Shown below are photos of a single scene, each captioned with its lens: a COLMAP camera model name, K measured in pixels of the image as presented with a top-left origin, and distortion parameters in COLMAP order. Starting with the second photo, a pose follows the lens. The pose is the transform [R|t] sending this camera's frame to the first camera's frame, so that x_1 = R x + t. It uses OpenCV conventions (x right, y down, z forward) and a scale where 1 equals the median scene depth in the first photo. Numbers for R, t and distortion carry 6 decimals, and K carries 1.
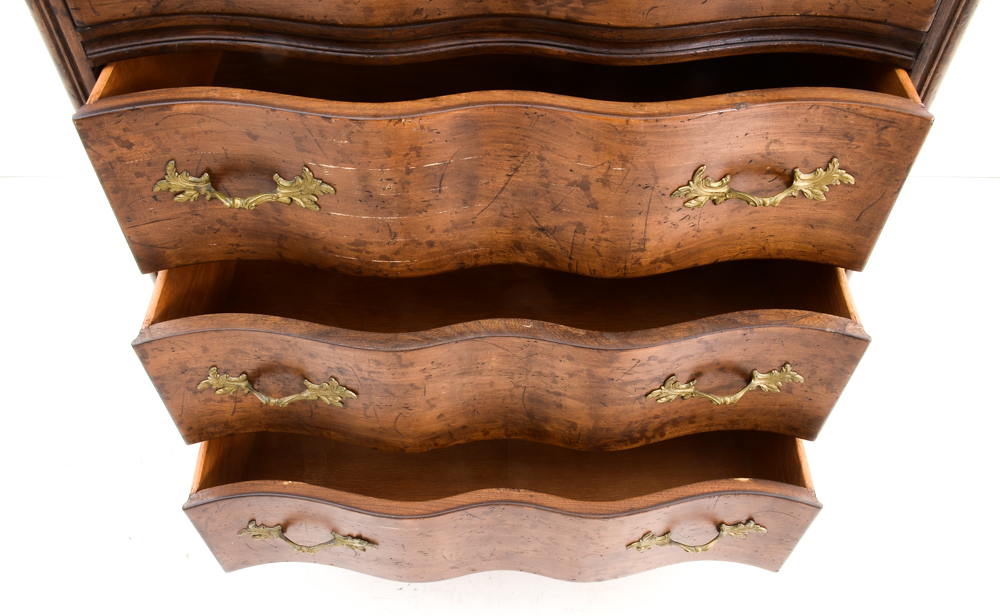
lens RADIAL K [[854.7, 0, 500.0], [0, 854.7, 308.0], [0, 0, 1]] dist [-0.115384, 0.006360]
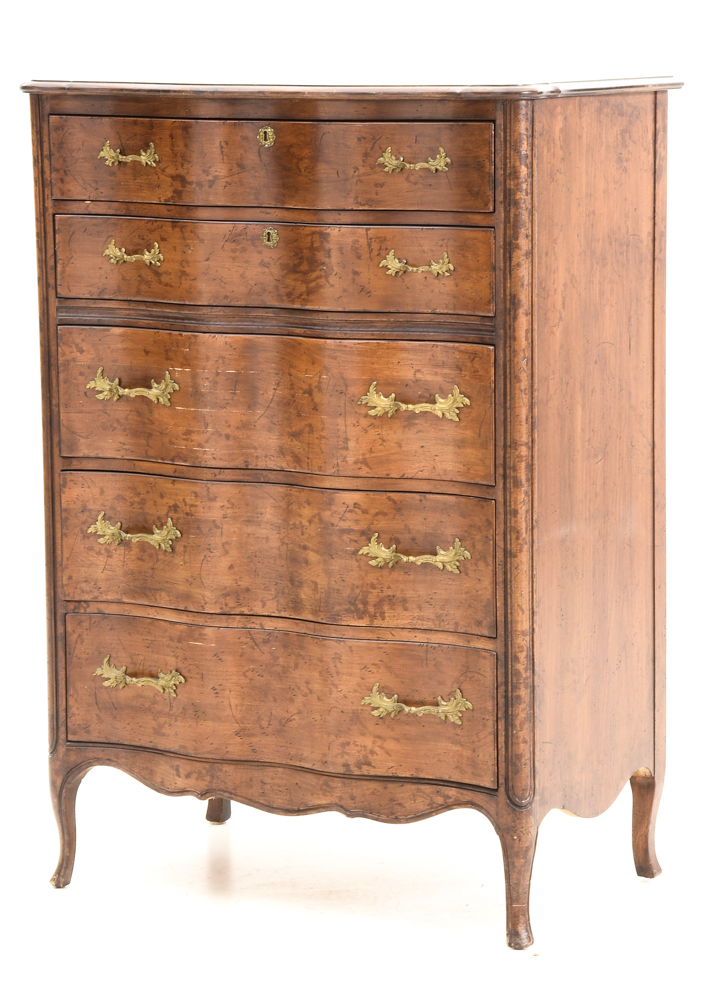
lens RADIAL K [[3667.7, 0, 360.5], [0, 3667.7, 500.0], [0, 0, 1]] dist [0.766078, 0.215114]
pose [[0.868941, 0.055707, -0.491771, 3.617004], [-0.370875, 0.731236, -0.572490, 3.958570], [0.327709, 0.679846, 0.656061, -3.408480]]
